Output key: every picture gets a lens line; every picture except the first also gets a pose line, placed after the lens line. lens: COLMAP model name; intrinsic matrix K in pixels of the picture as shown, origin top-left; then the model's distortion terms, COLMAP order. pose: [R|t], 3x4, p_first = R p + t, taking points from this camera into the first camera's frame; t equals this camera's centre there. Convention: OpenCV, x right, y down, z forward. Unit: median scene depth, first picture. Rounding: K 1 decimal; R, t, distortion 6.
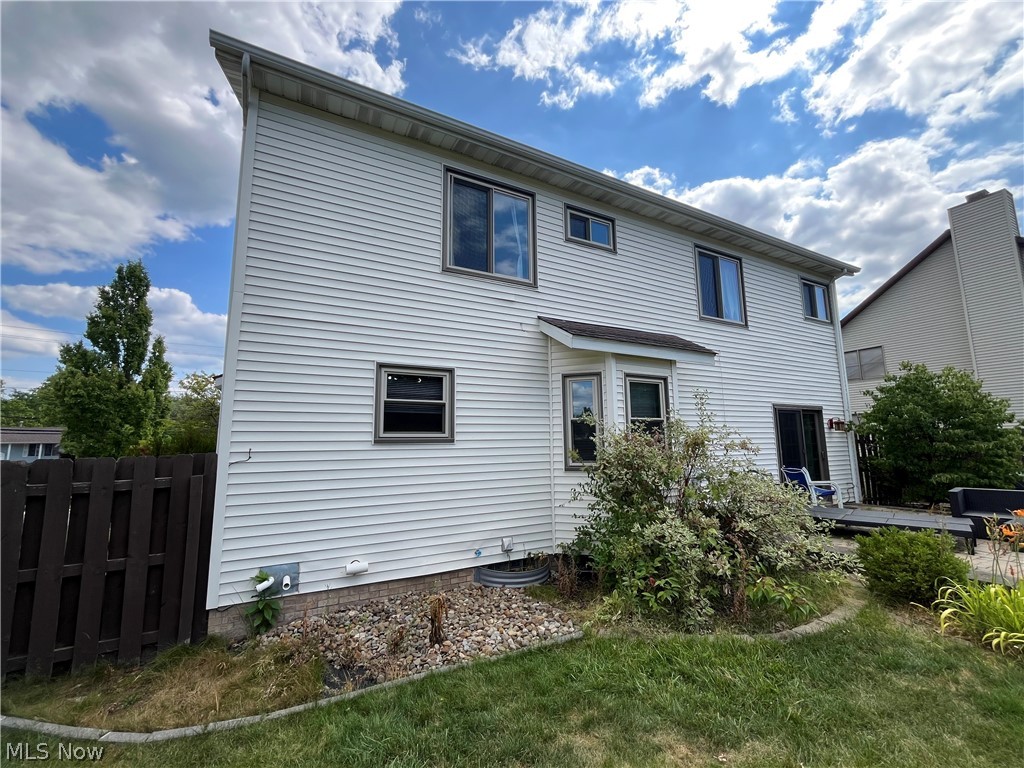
lens RADIAL K [[416.4, 0, 512.2], [0, 416.4, 386.1], [0, 0, 1]] dist [-0.000625, -0.000121]
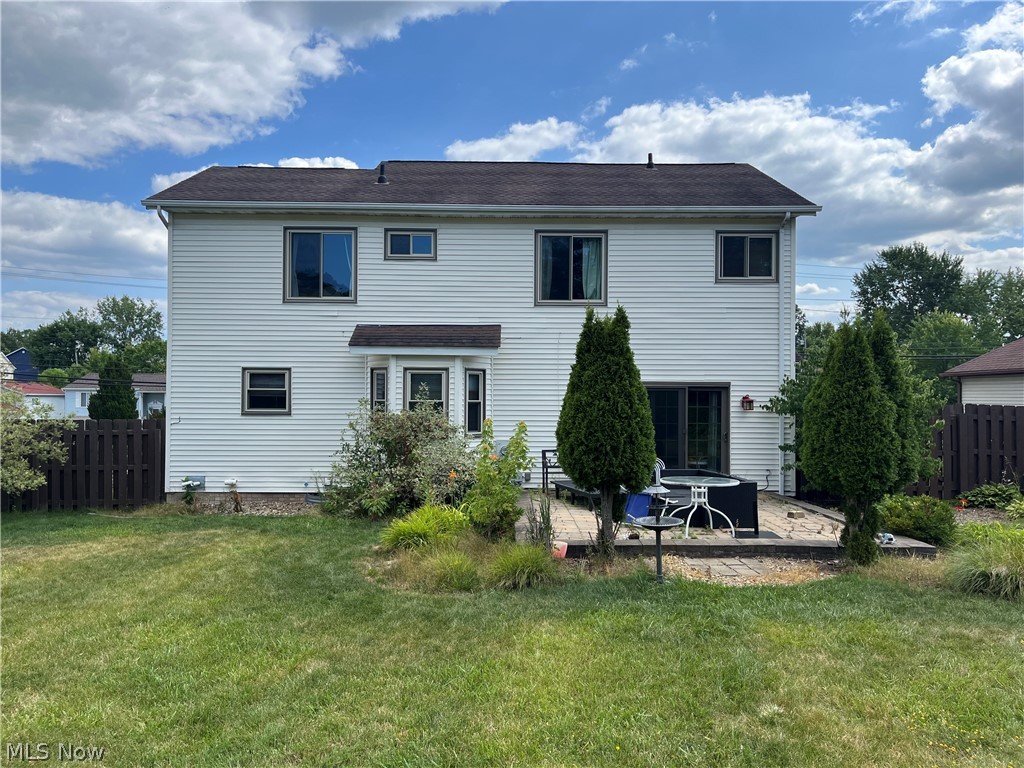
lens RADIAL K [[784.9, 0, 509.3], [0, 784.9, 392.2], [0, 0, 1]] dist [0.068715, -0.008698]
pose [[0.885204, 0.016301, -0.464917, 1.681914], [0.044806, 0.991752, 0.120083, -0.231793], [0.463040, -0.127129, 0.877173, -1.044038]]
